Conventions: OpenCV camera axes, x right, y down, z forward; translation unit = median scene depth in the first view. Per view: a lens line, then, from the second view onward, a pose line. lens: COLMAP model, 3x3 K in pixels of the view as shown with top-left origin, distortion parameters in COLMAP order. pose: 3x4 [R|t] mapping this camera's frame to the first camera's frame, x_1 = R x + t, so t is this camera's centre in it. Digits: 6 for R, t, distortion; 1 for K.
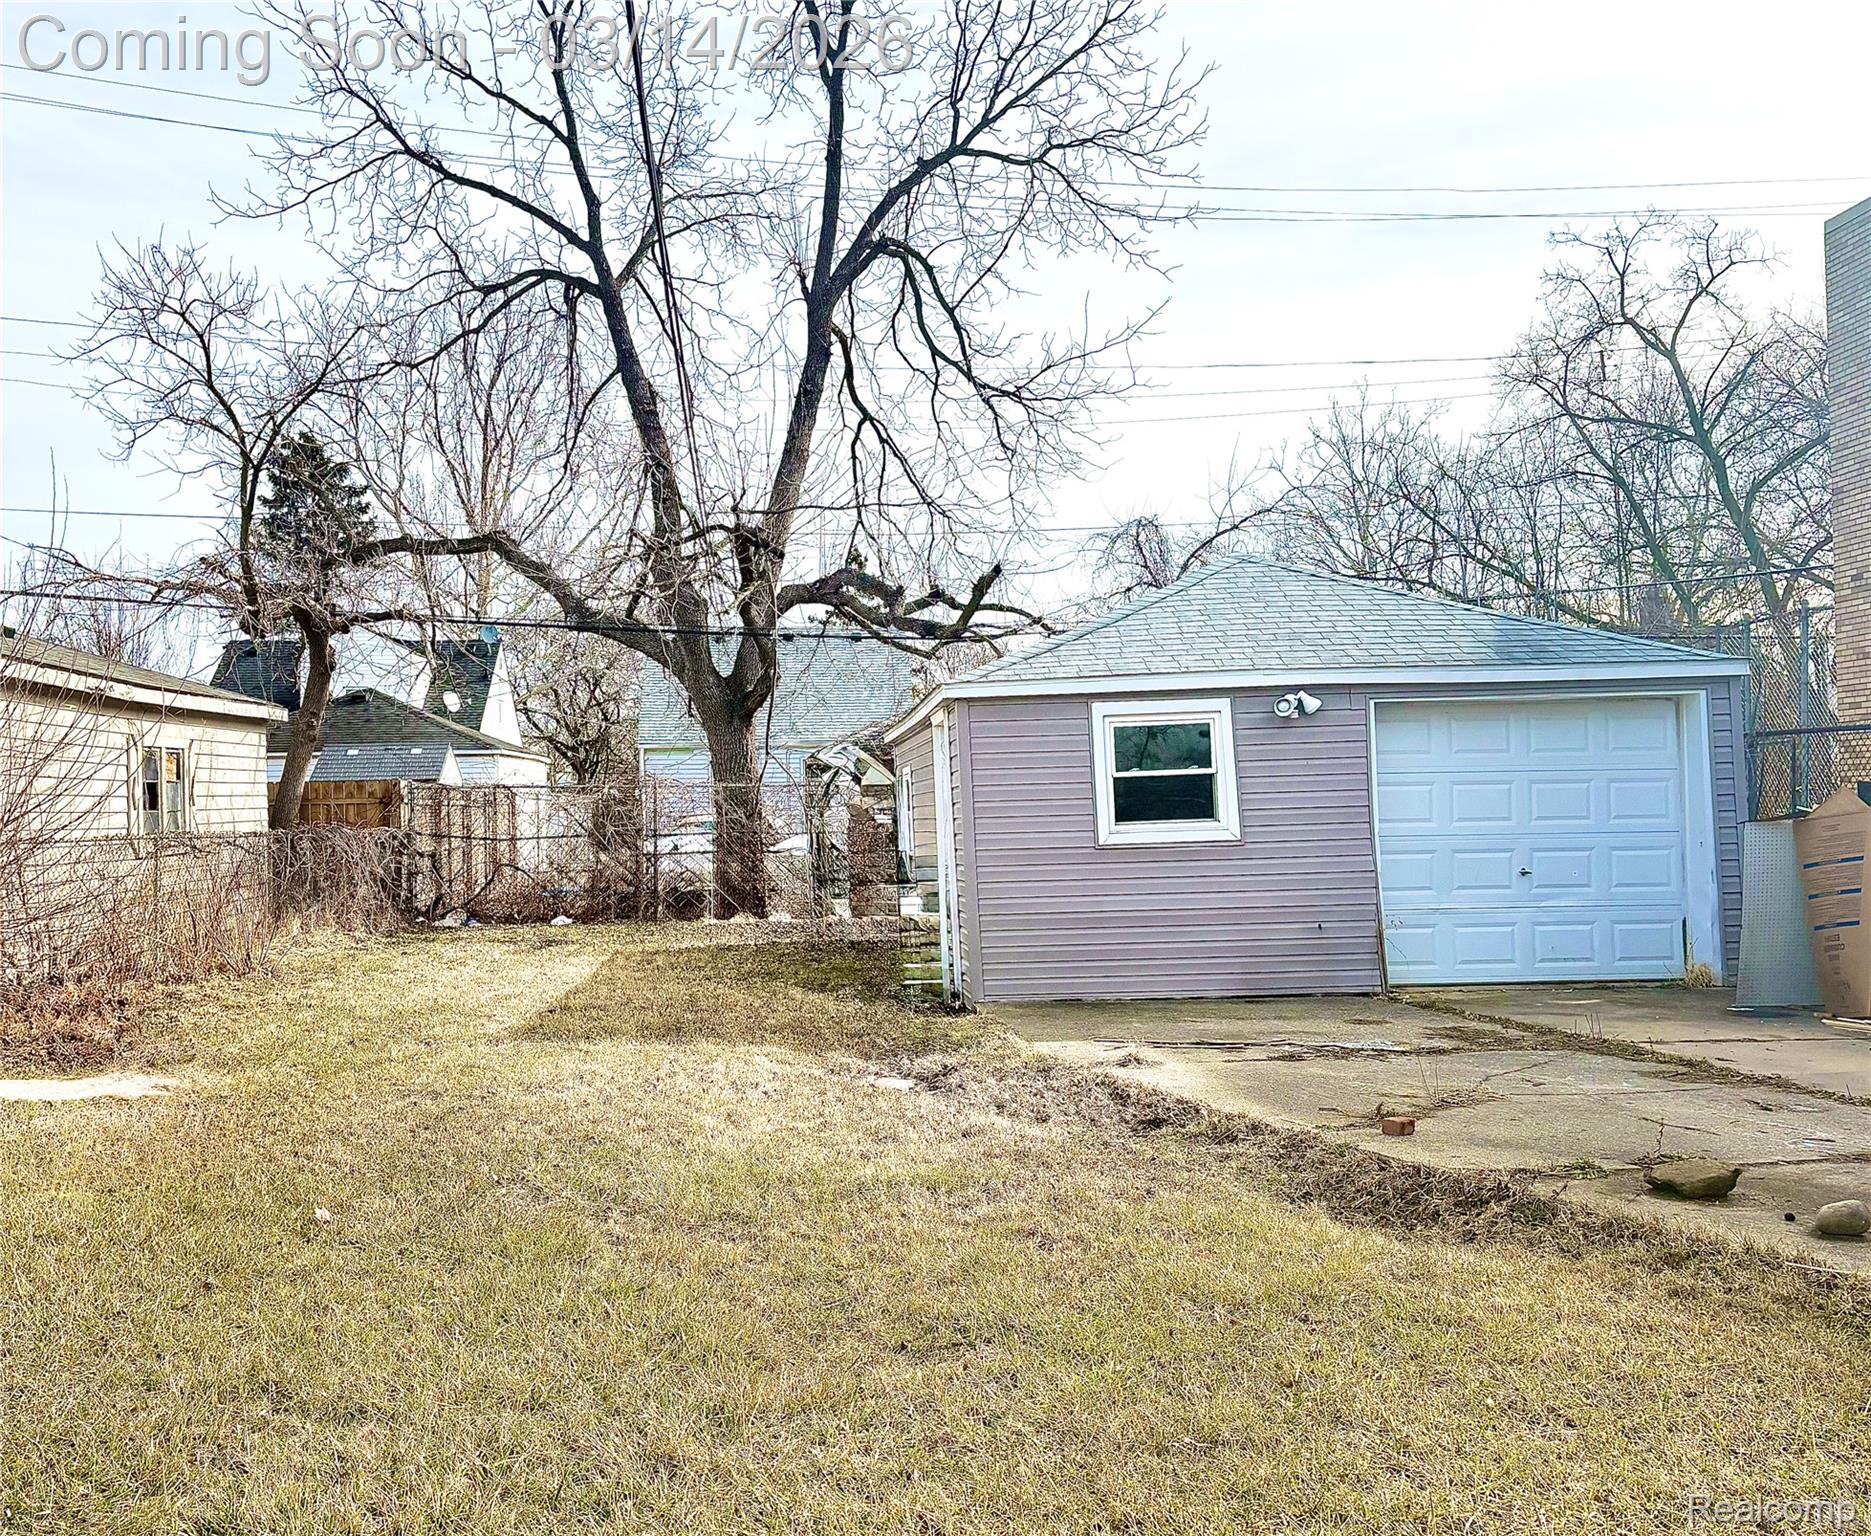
lens RADIAL K [[1629.0, 0, 935.5], [0, 1629.0, 768.0], [0, 0, 1]] dist [0.007632, 0.005575]
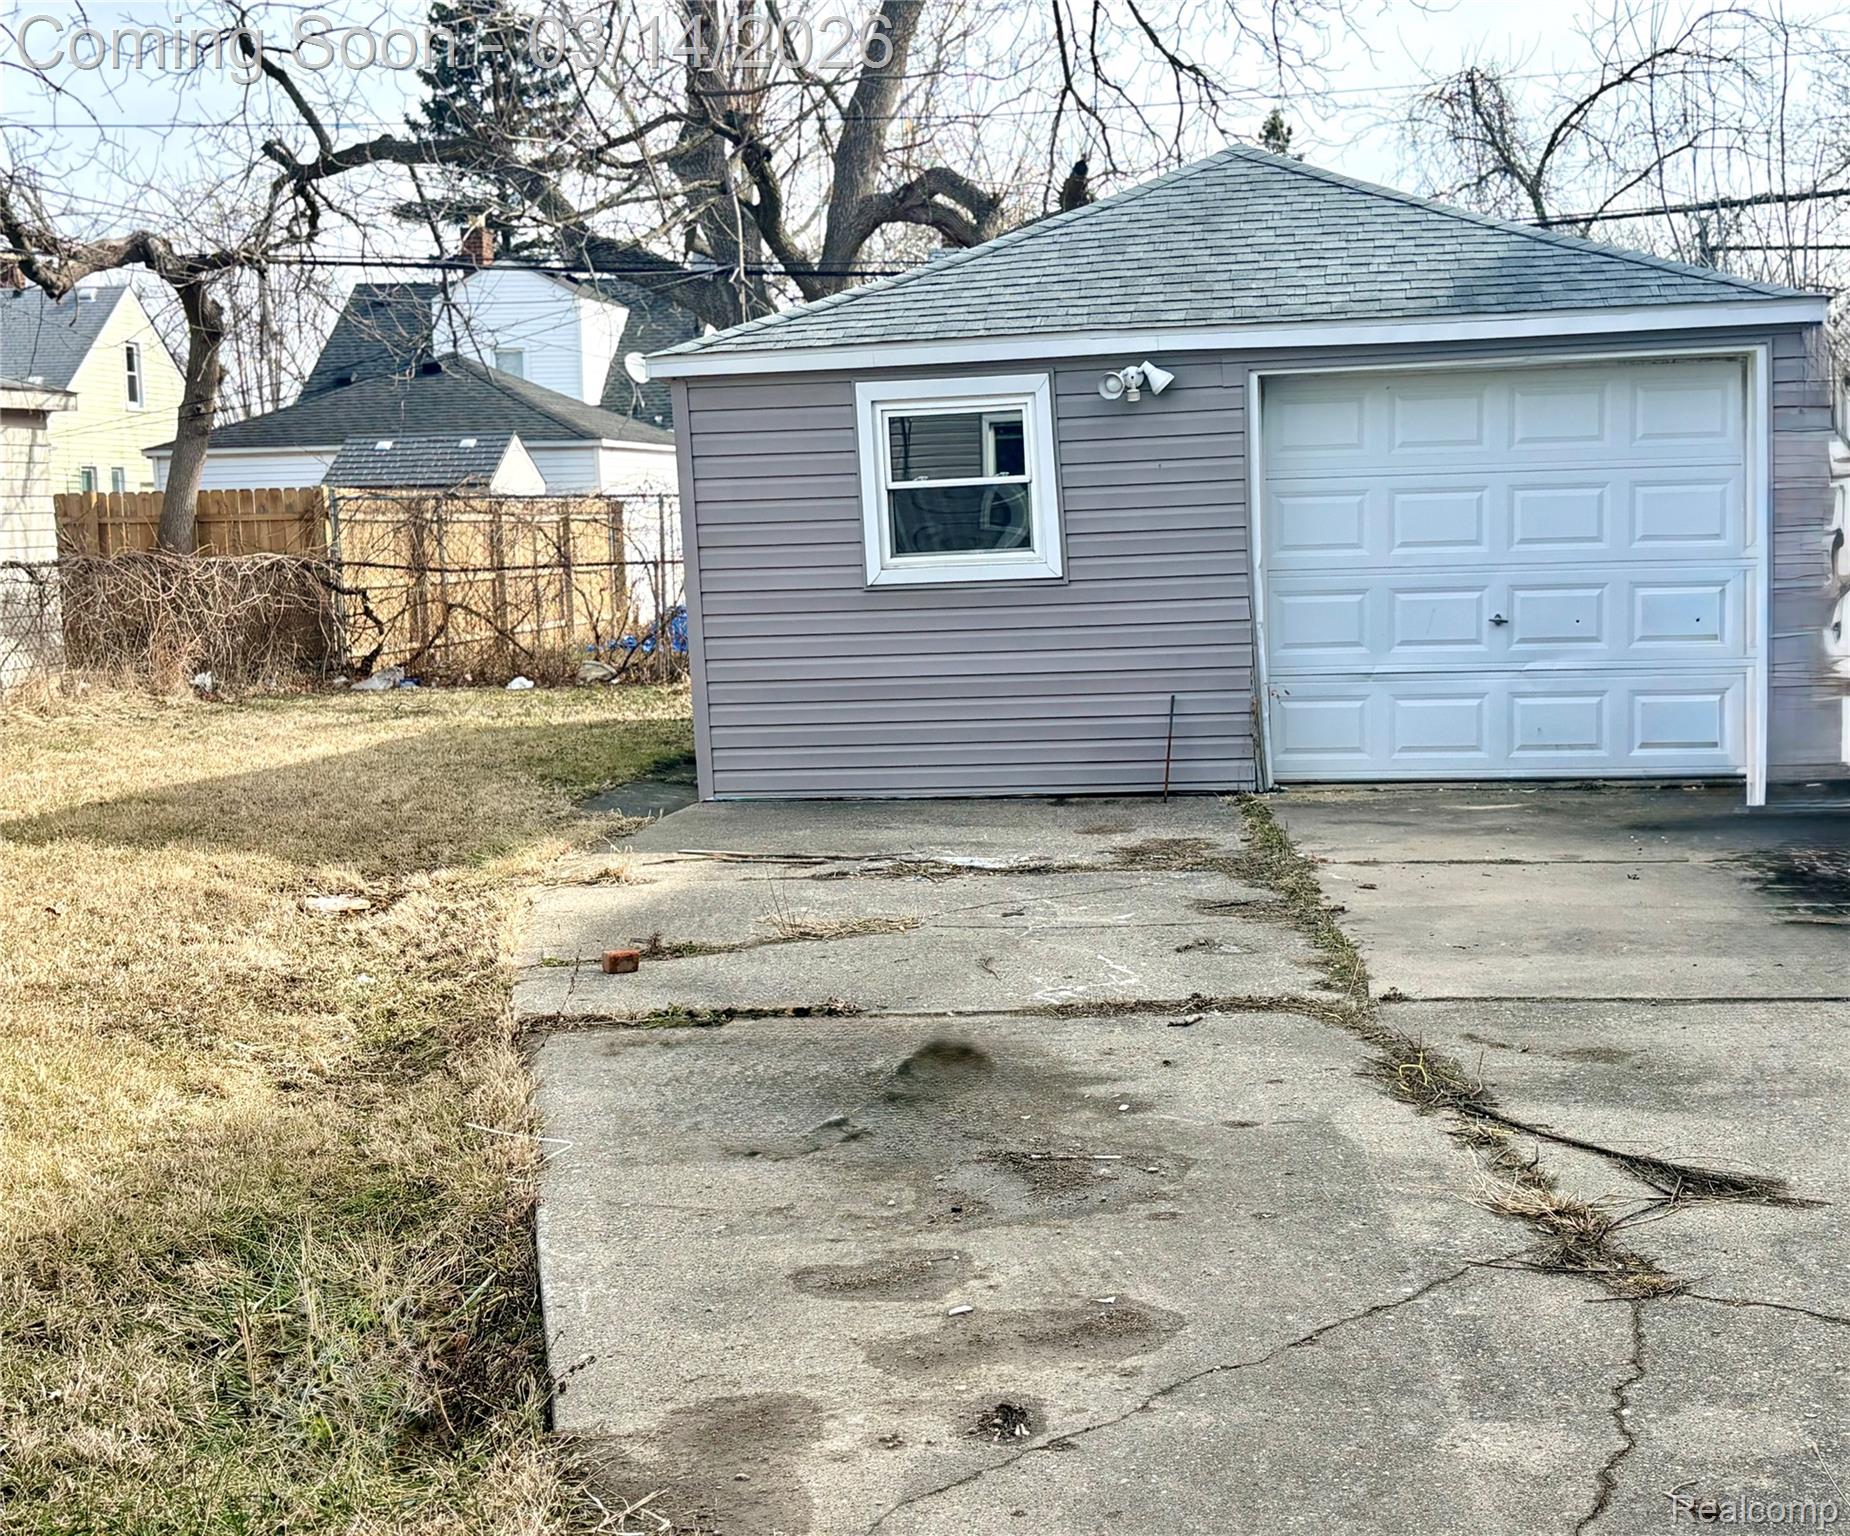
lens RADIAL K [[2355.4, 0, 925.0], [0, 2355.4, 768.0], [0, 0, 1]] dist [0.231879, -0.781995]
pose [[0.990079, 0.007440, -0.140314, 0.272017], [0.010674, 0.991729, 0.127903, -0.005534], [0.140106, -0.128132, 0.981811, -0.028725]]
